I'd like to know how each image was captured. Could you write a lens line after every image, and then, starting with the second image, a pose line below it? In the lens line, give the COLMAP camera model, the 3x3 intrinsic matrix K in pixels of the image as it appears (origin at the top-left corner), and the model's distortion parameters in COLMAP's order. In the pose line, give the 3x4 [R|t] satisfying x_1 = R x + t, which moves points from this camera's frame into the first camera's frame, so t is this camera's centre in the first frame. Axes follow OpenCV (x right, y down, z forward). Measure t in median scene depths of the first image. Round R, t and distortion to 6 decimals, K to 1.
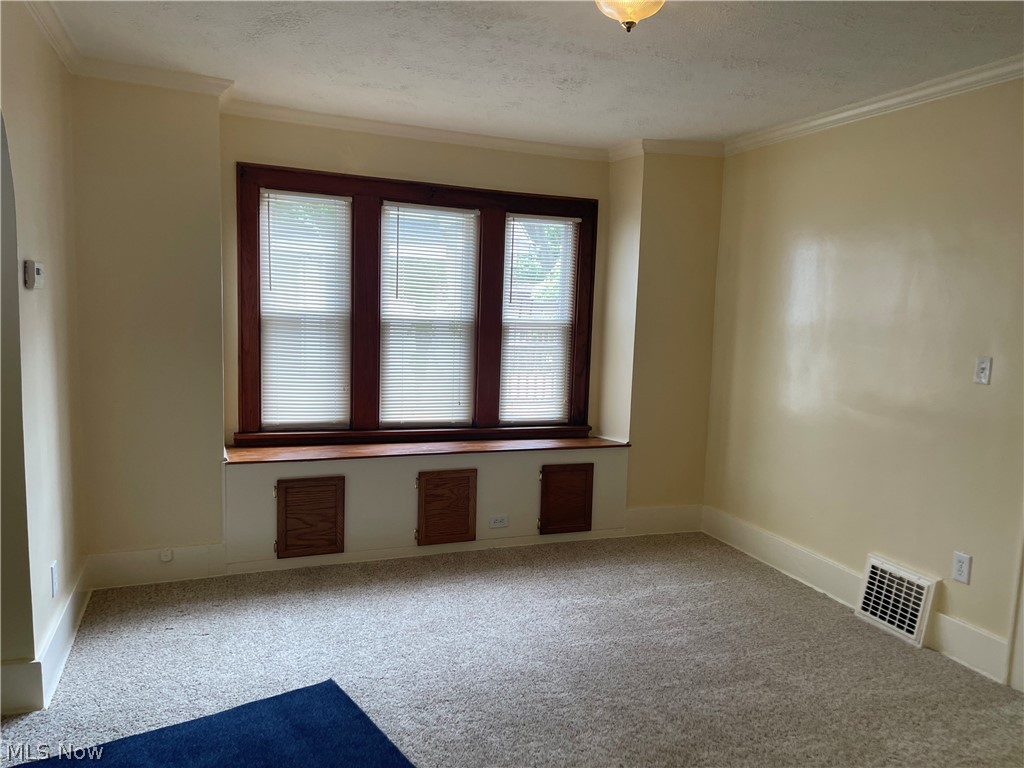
lens RADIAL K [[767.0, 0, 512.0], [0, 767.0, 384.0], [0, 0, 1]] dist [0.003217, -0.003689]
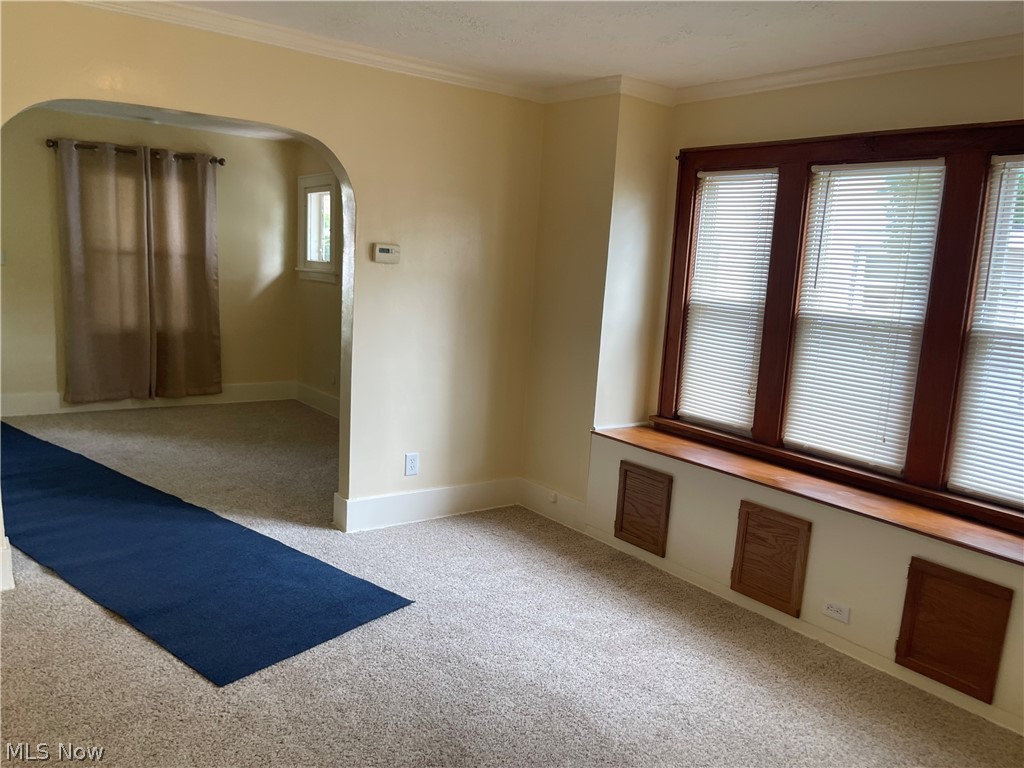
lens RADIAL K [[767.0, 0, 512.0], [0, 767.0, 384.0], [0, 0, 1]] dist [0.003217, -0.003689]
pose [[0.241058, 0.121334, -0.962896, 0.570041], [-0.159663, 0.983594, 0.083971, -0.032697], [0.957287, 0.133498, 0.256476, 0.536110]]
